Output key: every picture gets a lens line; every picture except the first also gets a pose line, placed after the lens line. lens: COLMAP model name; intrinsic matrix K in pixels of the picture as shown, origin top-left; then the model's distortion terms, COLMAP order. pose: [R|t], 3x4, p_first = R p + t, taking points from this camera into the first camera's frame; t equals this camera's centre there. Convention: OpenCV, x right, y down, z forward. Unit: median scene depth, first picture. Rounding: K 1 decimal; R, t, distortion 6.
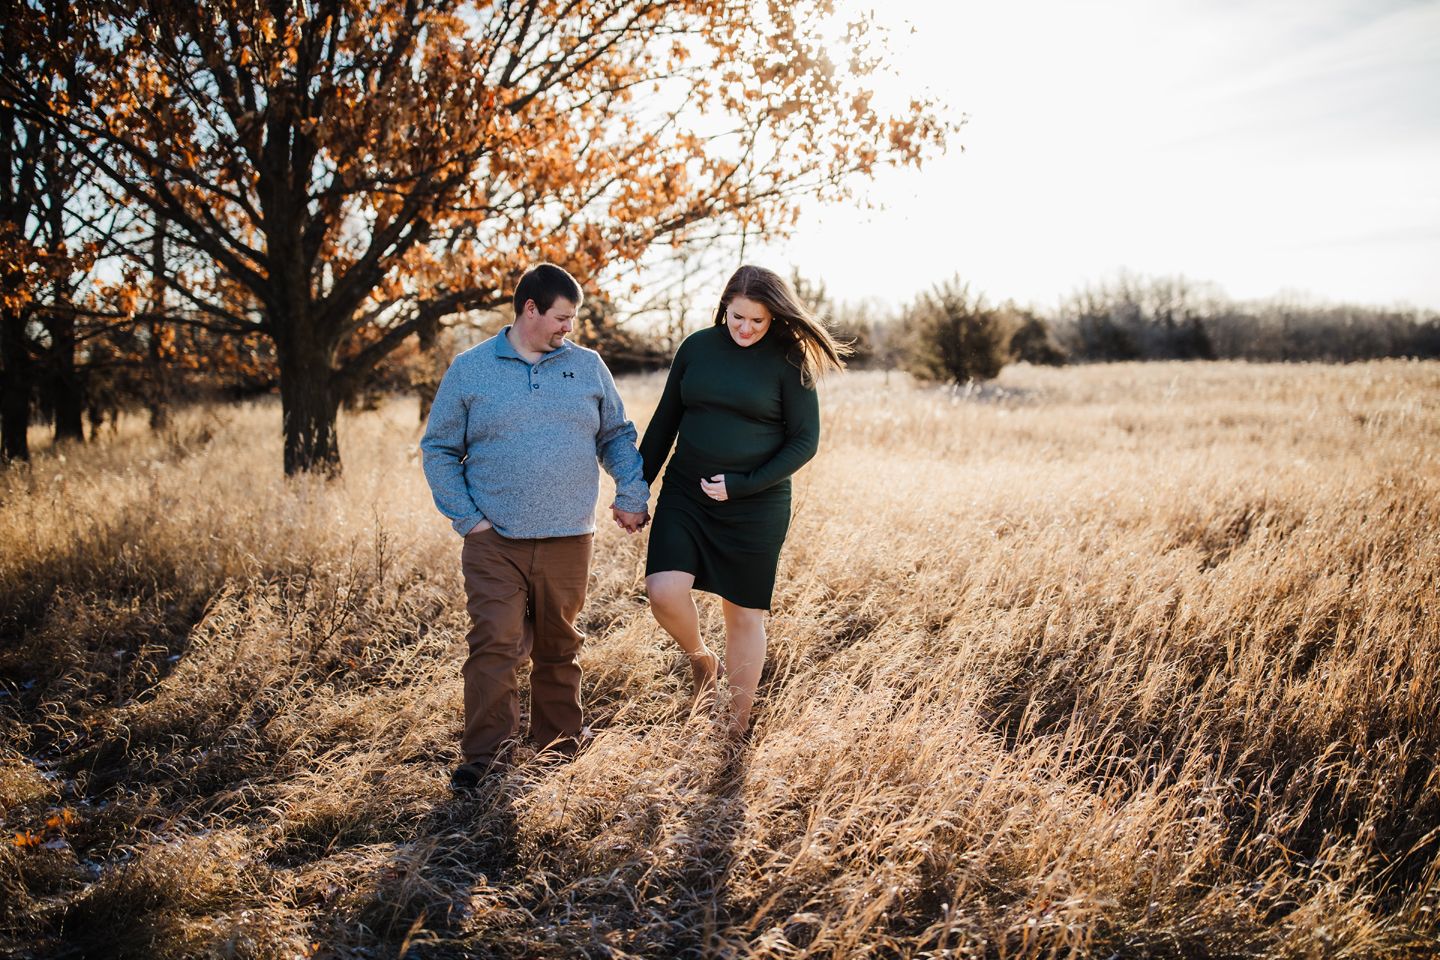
lens RADIAL K [[1387.0, 0, 722.6], [0, 1387.0, 477.5], [0, 0, 1]] dist [-0.005542, 0.000000]
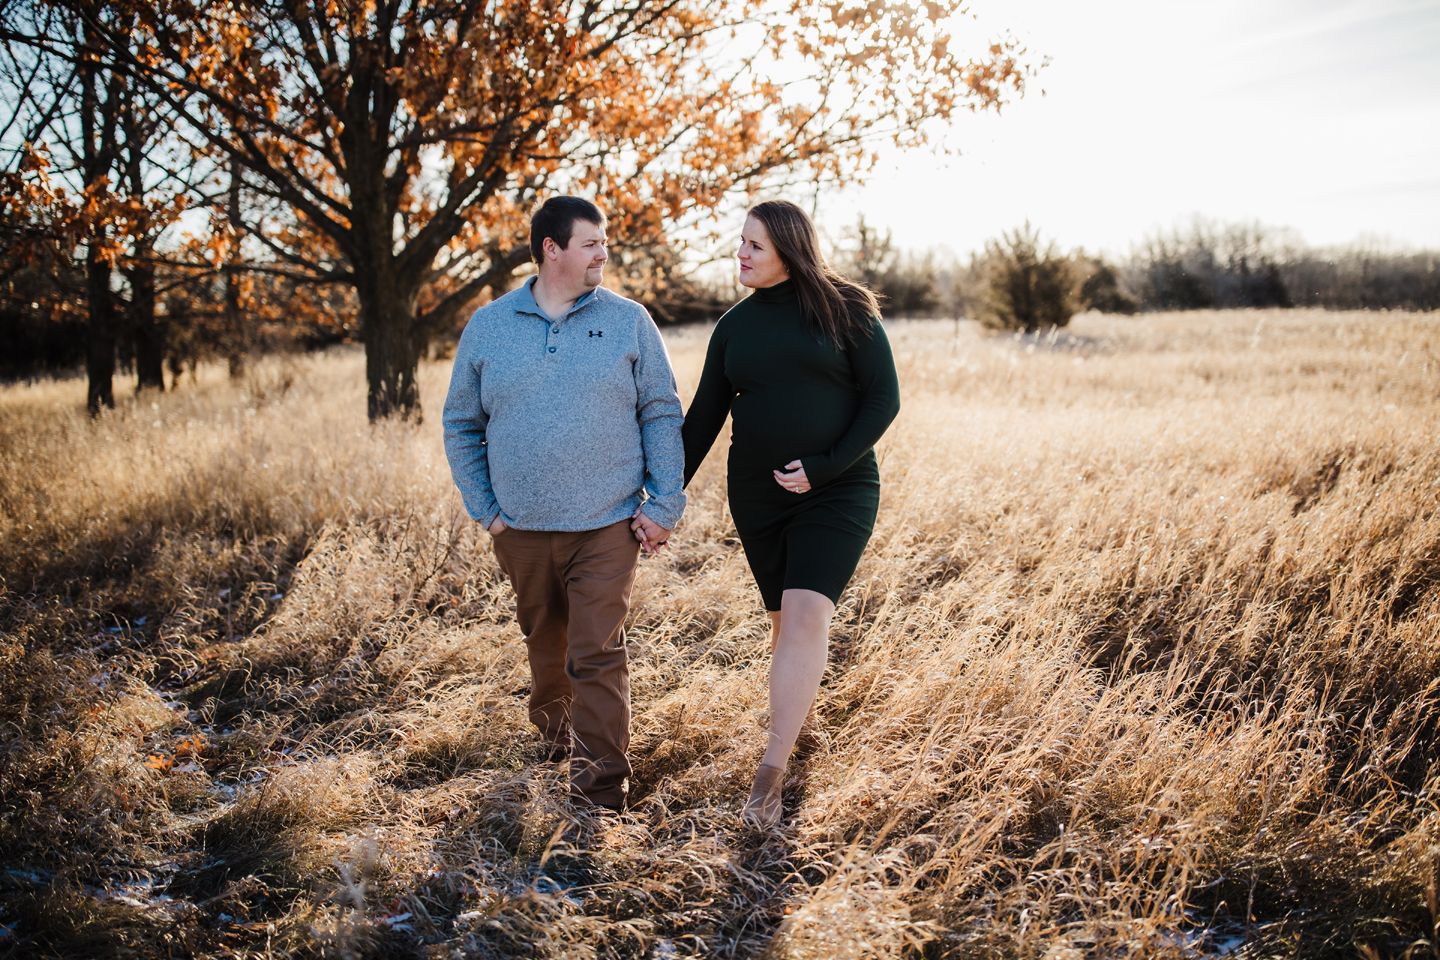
lens RADIAL K [[1387.0, 0, 723.3], [0, 1387.0, 475.6], [0, 0, 1]] dist [-0.005542, 0.000000]
pose [[0.998967, 0.002323, -0.045372, -0.009383], [-0.000755, 0.999403, 0.034545, 0.002210], [0.045426, -0.034475, 0.998373, -0.008223]]
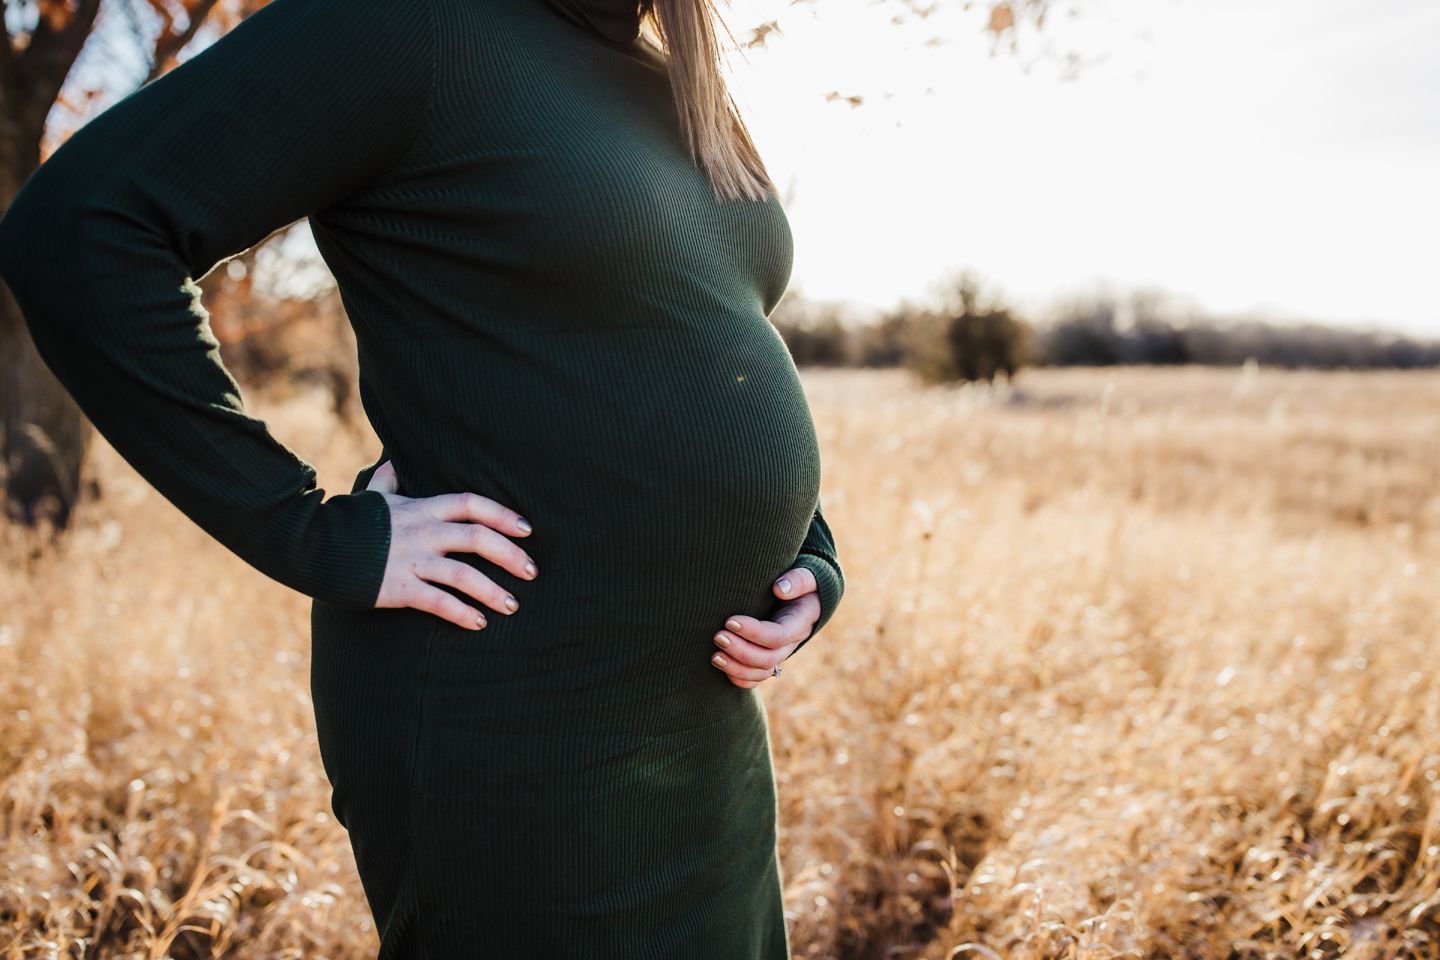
lens RADIAL K [[1387.0, 0, 725.6], [0, 1387.0, 485.1], [0, 0, 1]] dist [-0.005542, 0.000000]
pose [[0.998840, 0.033252, 0.034823, -0.058776], [-0.033512, 0.999415, 0.006900, -0.026326], [-0.034573, -0.008058, 0.999370, 0.510415]]
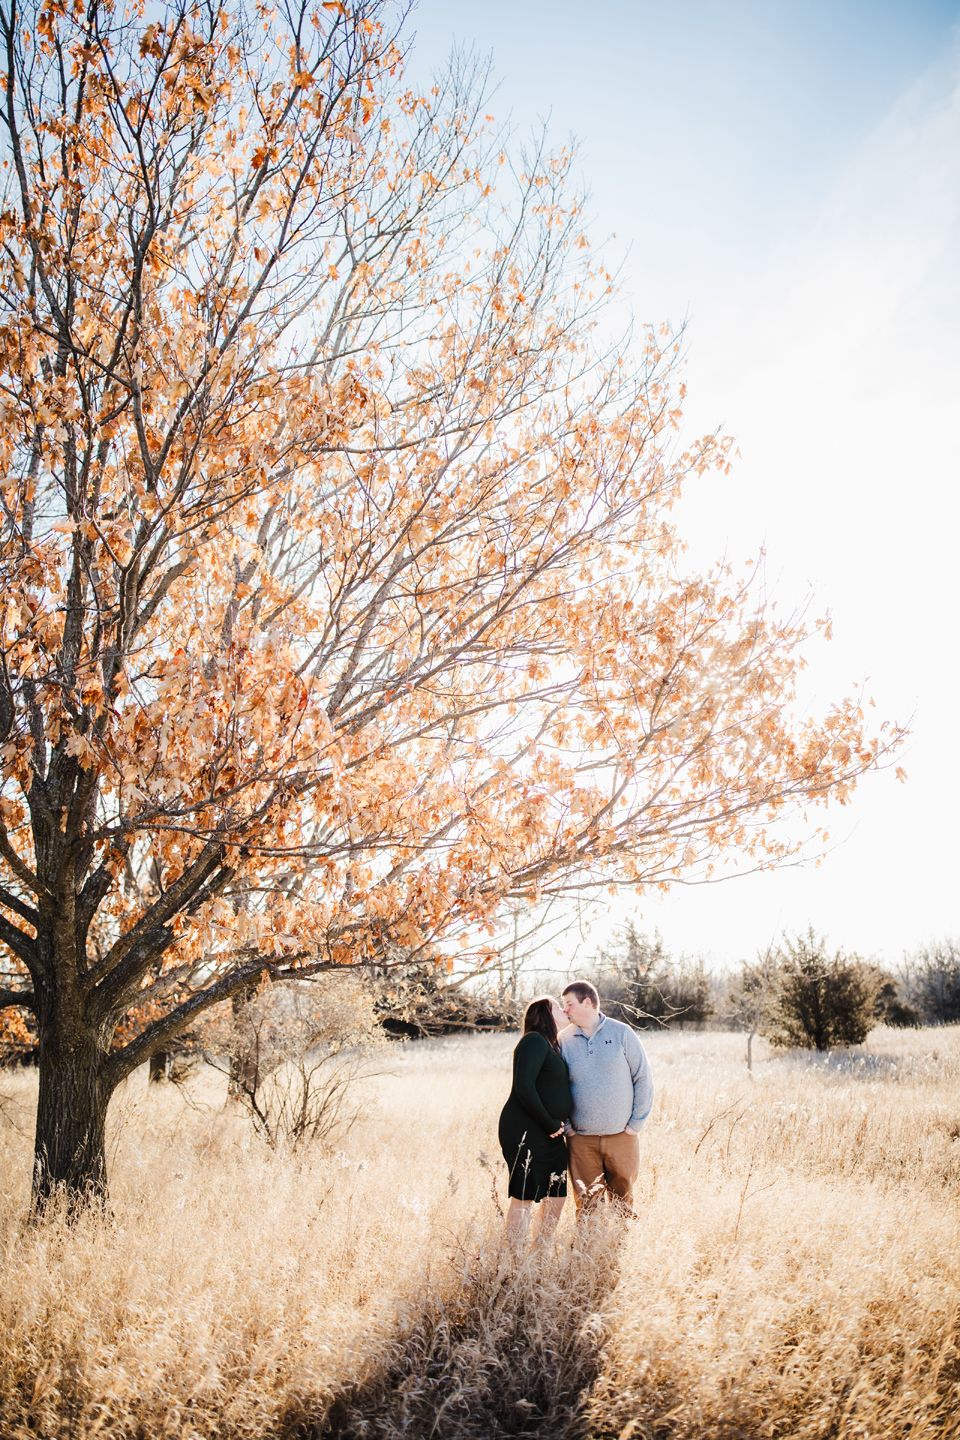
lens RADIAL K [[1387.0, 0, 483.1], [0, 1387.0, 714.6], [0, 0, 1]] dist [-0.005542, 0.000000]
pose [[0.998776, -0.007570, -0.048879, -0.025186], [-0.007150, 0.955740, -0.294126, -0.033808], [0.048942, 0.294116, 0.954516, 0.212132]]
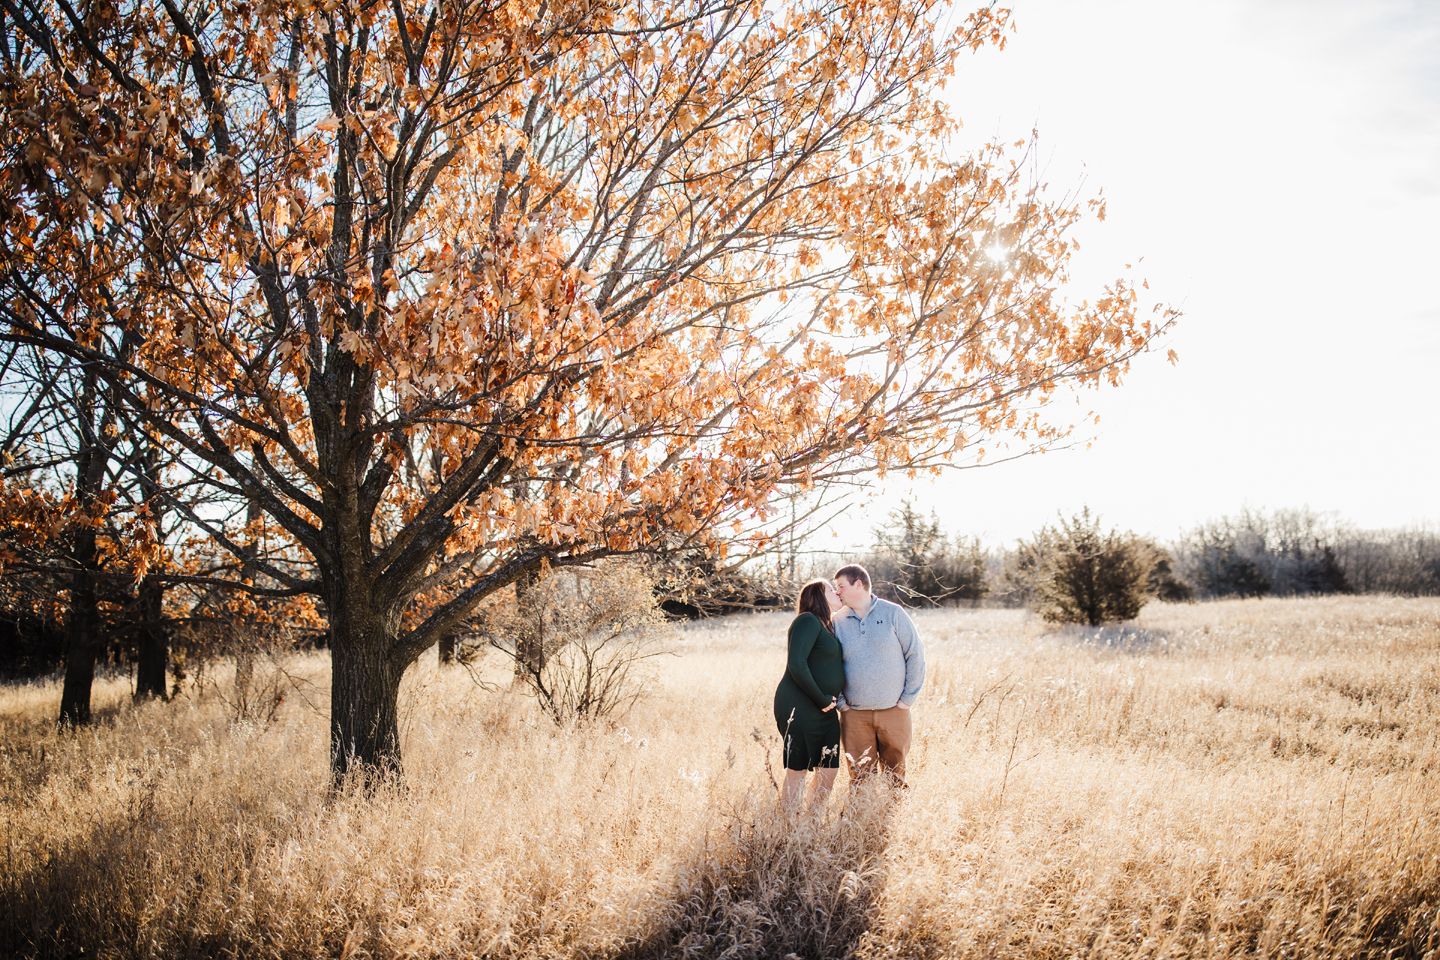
lens RADIAL K [[1387.0, 0, 727.9], [0, 1387.0, 468.6], [0, 0, 1]] dist [-0.005542, 0.000000]
pose [[0.997206, -0.015168, -0.073139, -0.021833], [0.002128, 0.984538, -0.175161, -0.034821], [0.074665, 0.174516, 0.981819, 0.205339]]
